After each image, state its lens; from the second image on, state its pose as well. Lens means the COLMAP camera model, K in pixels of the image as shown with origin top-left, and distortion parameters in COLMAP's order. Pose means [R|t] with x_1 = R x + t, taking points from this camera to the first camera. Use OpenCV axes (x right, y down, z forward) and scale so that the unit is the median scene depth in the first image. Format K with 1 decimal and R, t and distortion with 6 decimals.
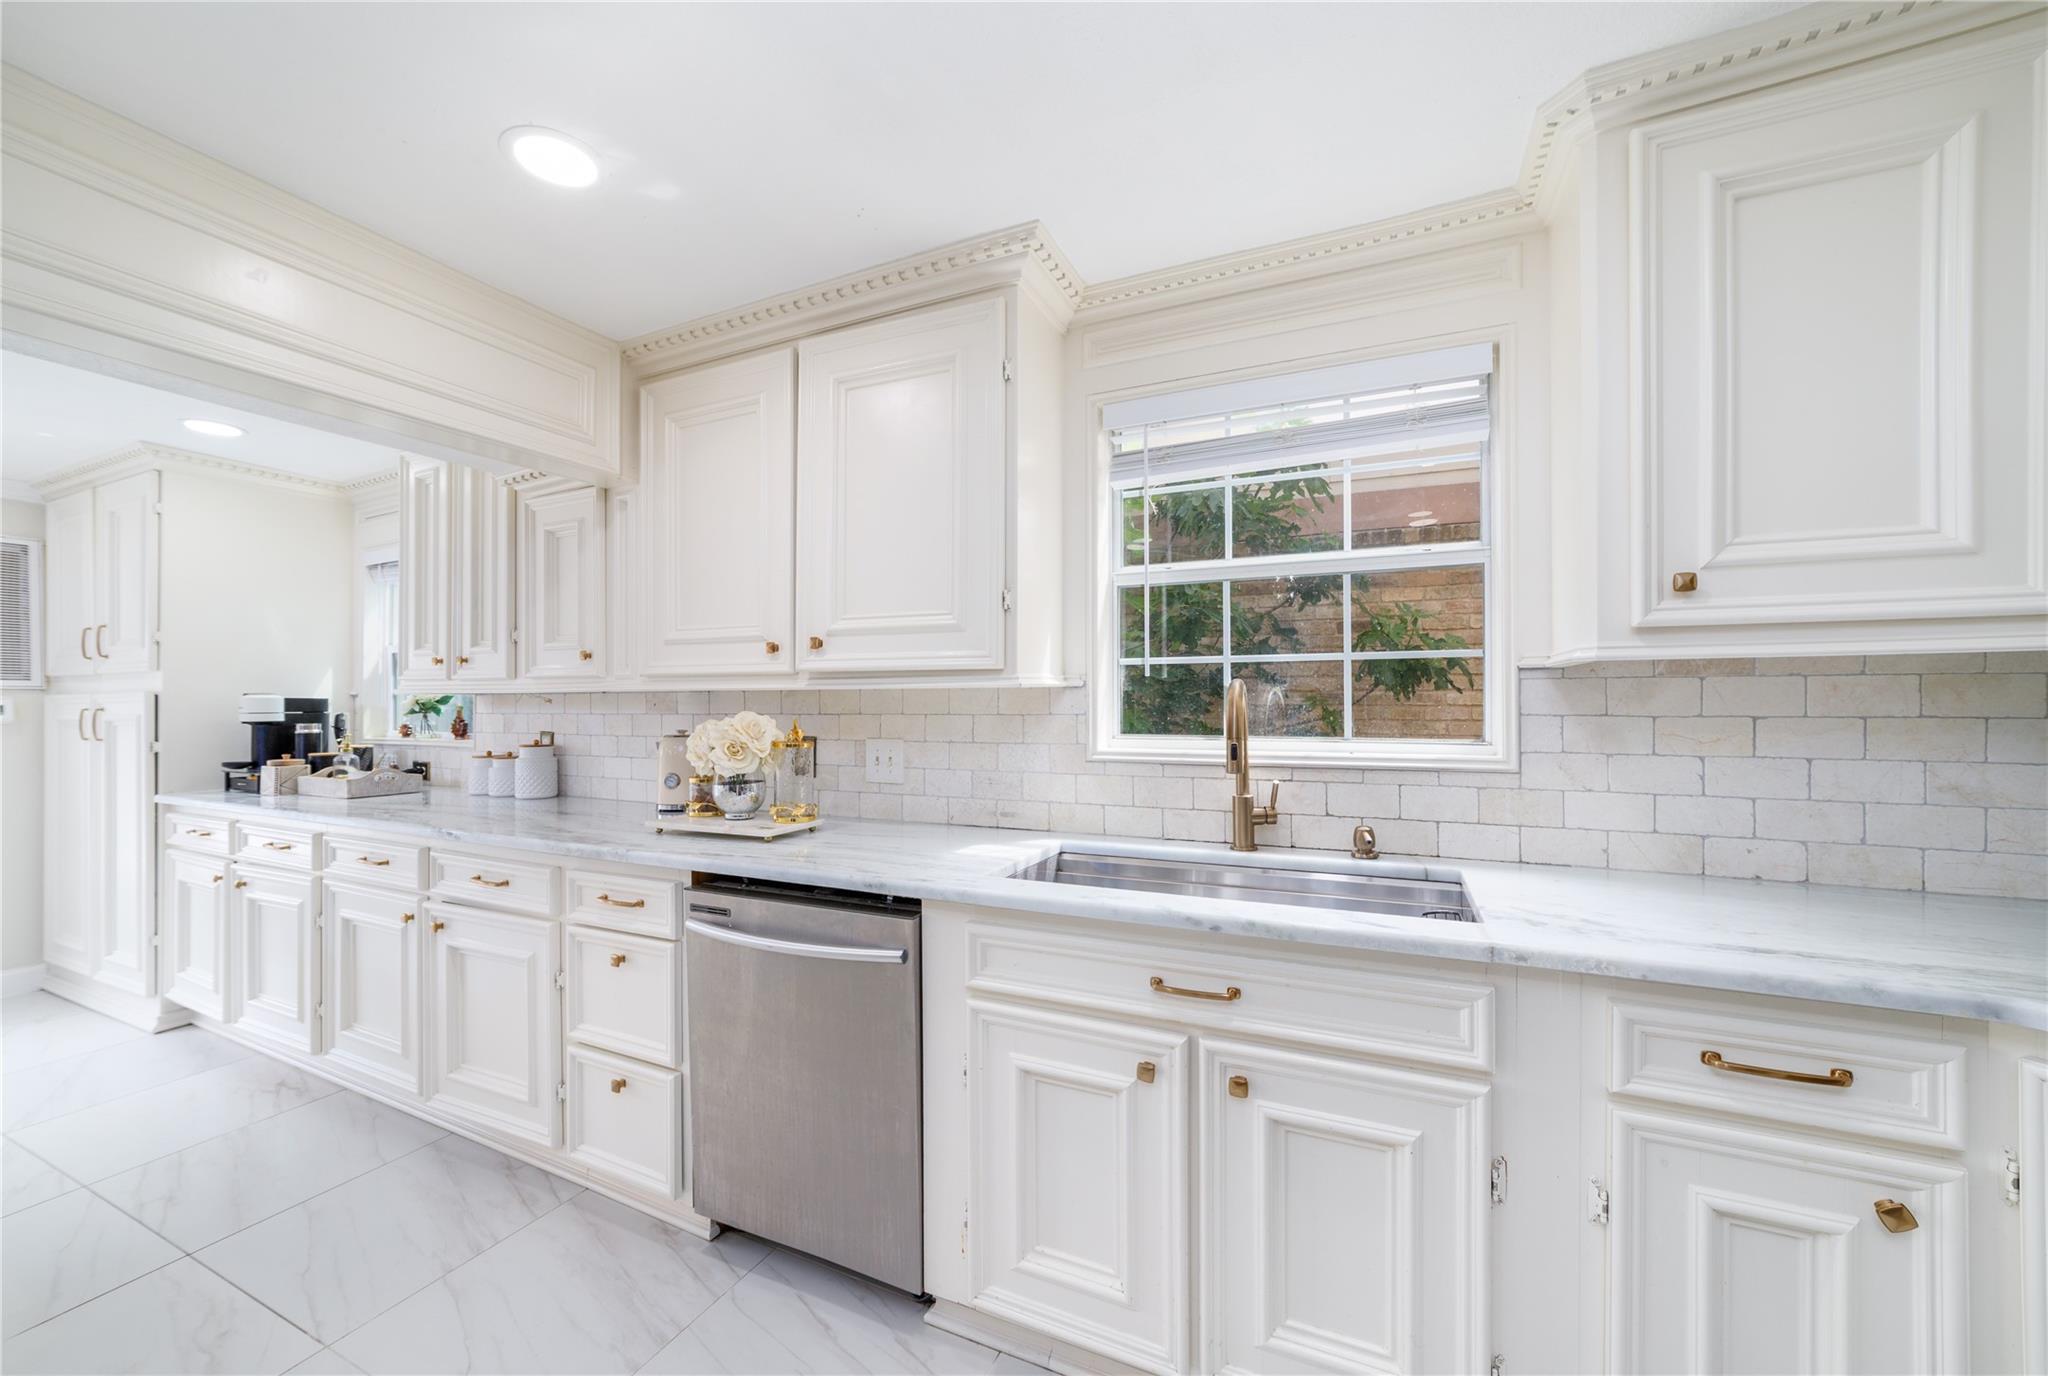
lens RADIAL K [[808.2, 0, 1009.6], [0, 808.2, 696.2], [0, 0, 1]] dist [-0.000426, -0.000063]
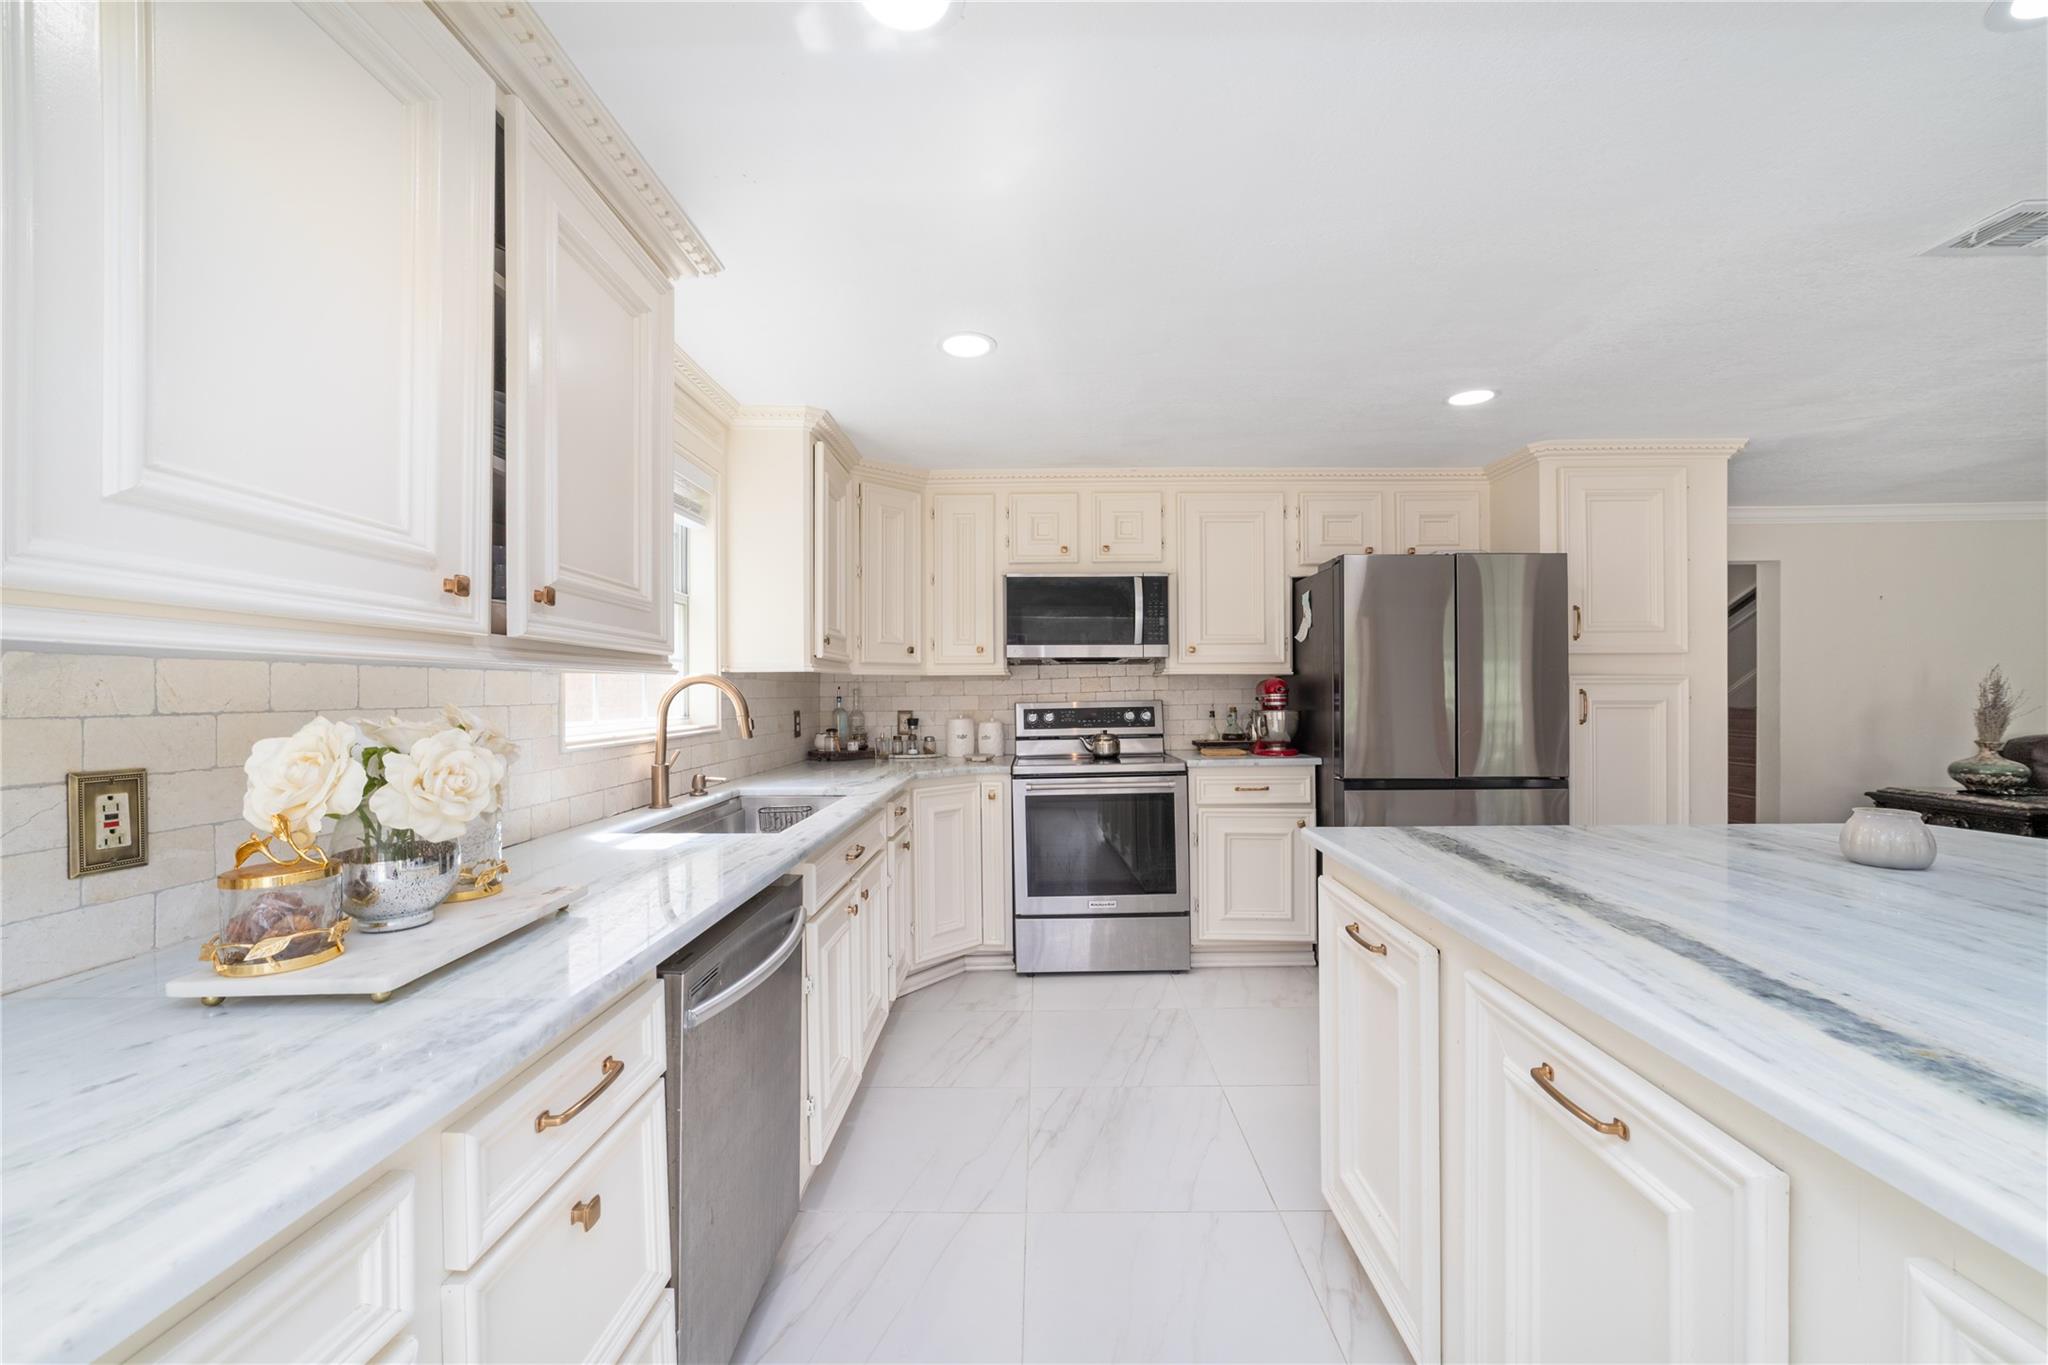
lens RADIAL K [[801.4, 0, 1025.0], [0, 801.4, 700.0], [0, 0, 1]] dist [-0.001972, -0.000074]
pose [[-0.420025, -0.005652, 0.907495, -0.946561], [0.003043, 0.999966, 0.007636, 0.014041], [-0.907507, 0.005969, -0.419994, 0.869287]]
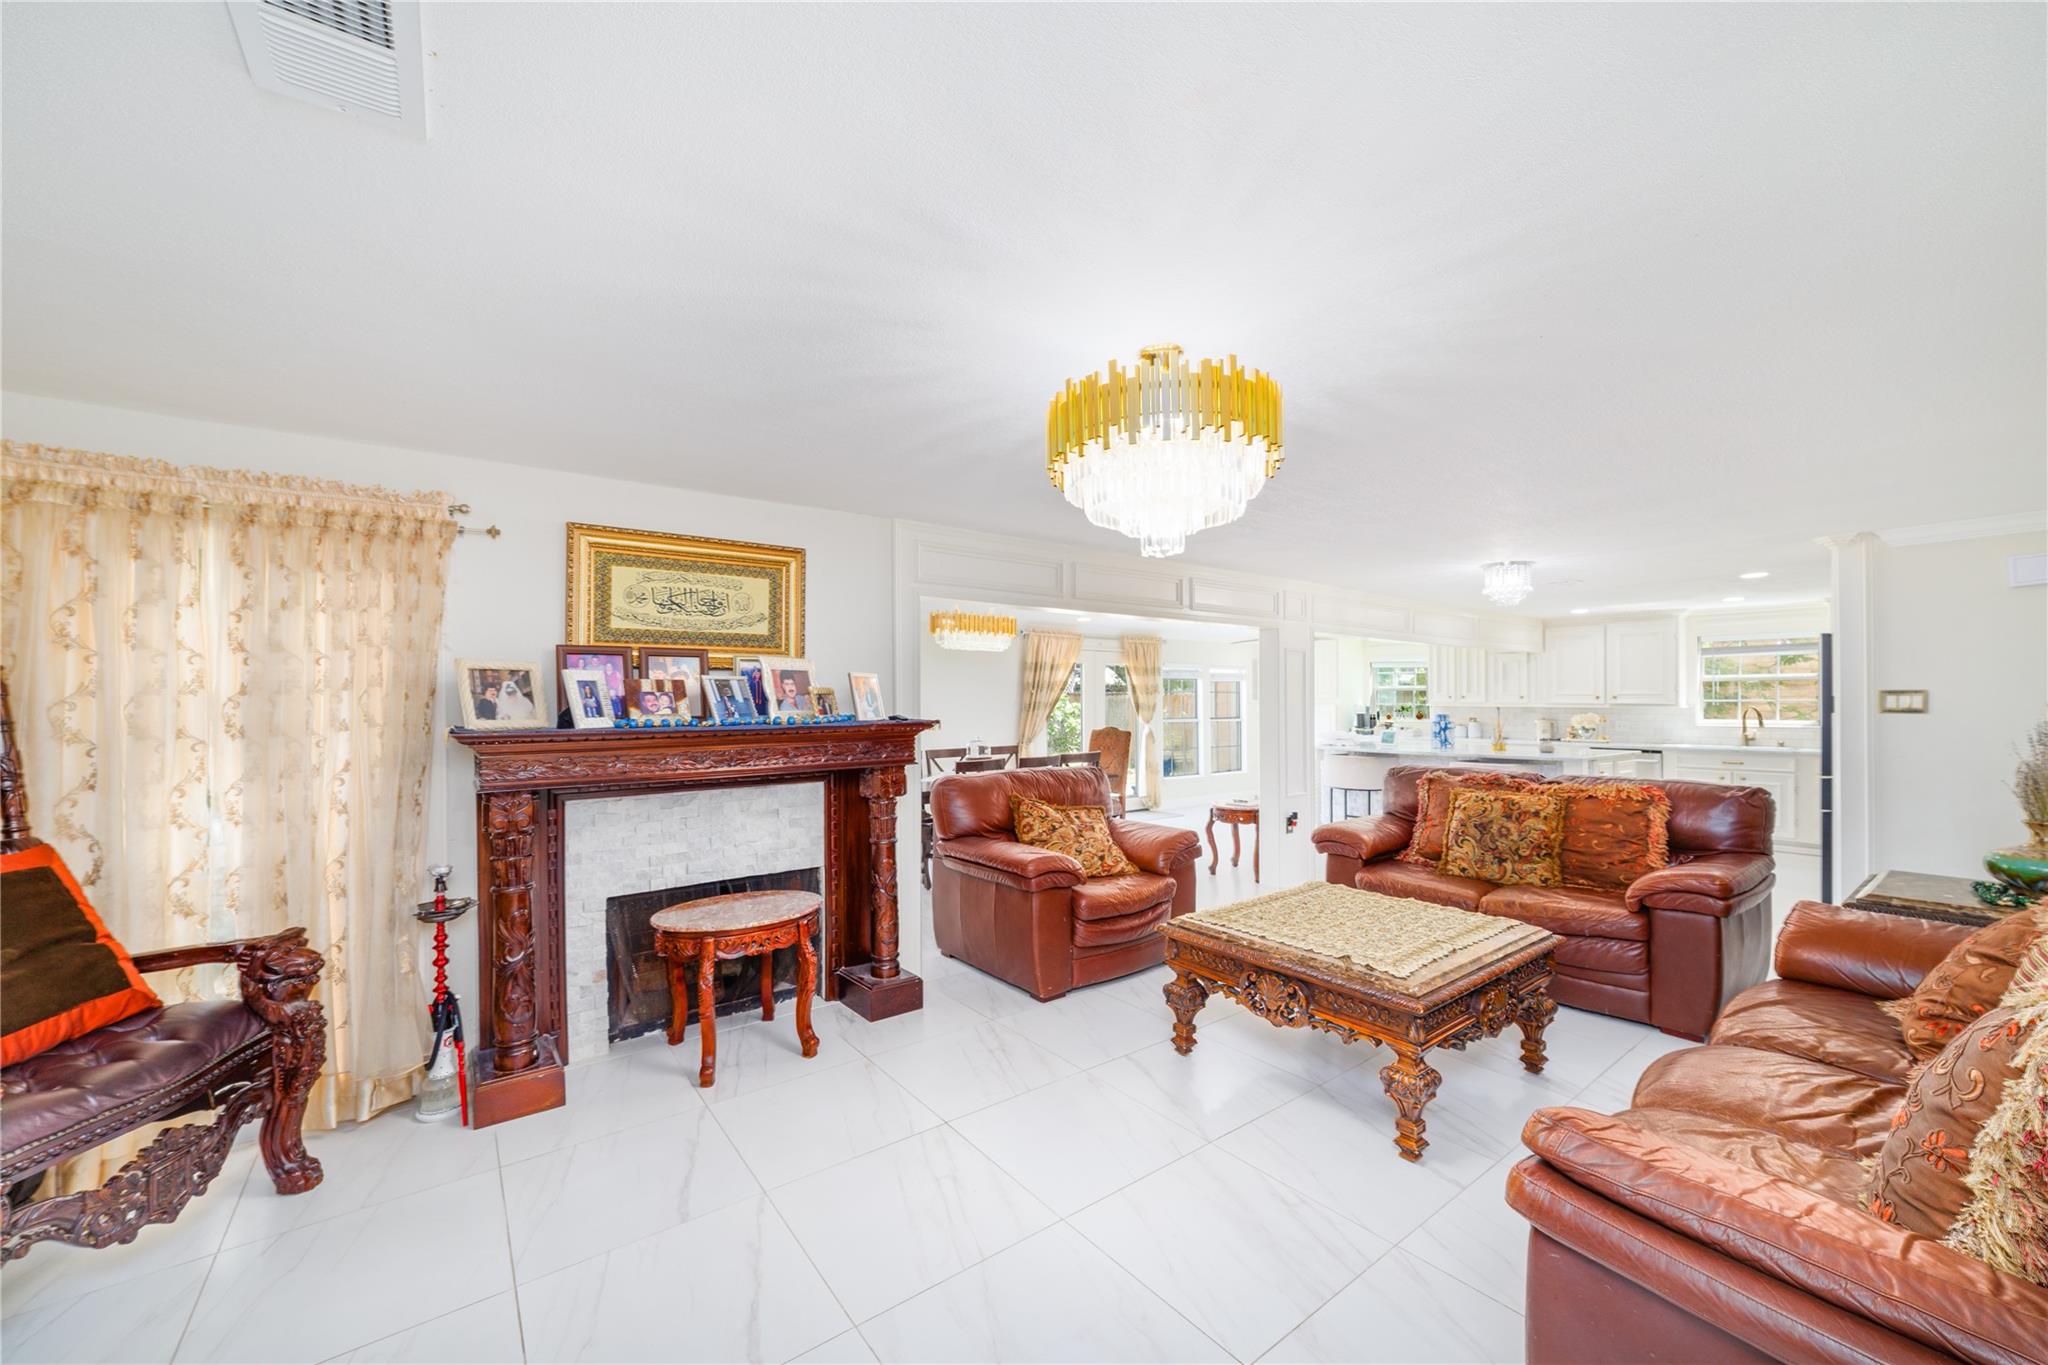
lens RADIAL K [[801.4, 0, 1025.0], [0, 801.4, 700.0], [0, 0, 1]] dist [-0.001972, -0.000074]
pose [[0.895392, -0.001691, -0.445276, -1.088983], [0.005425, 0.999960, 0.007112, -0.090319], [0.445246, -0.008783, 0.895365, -3.983946]]
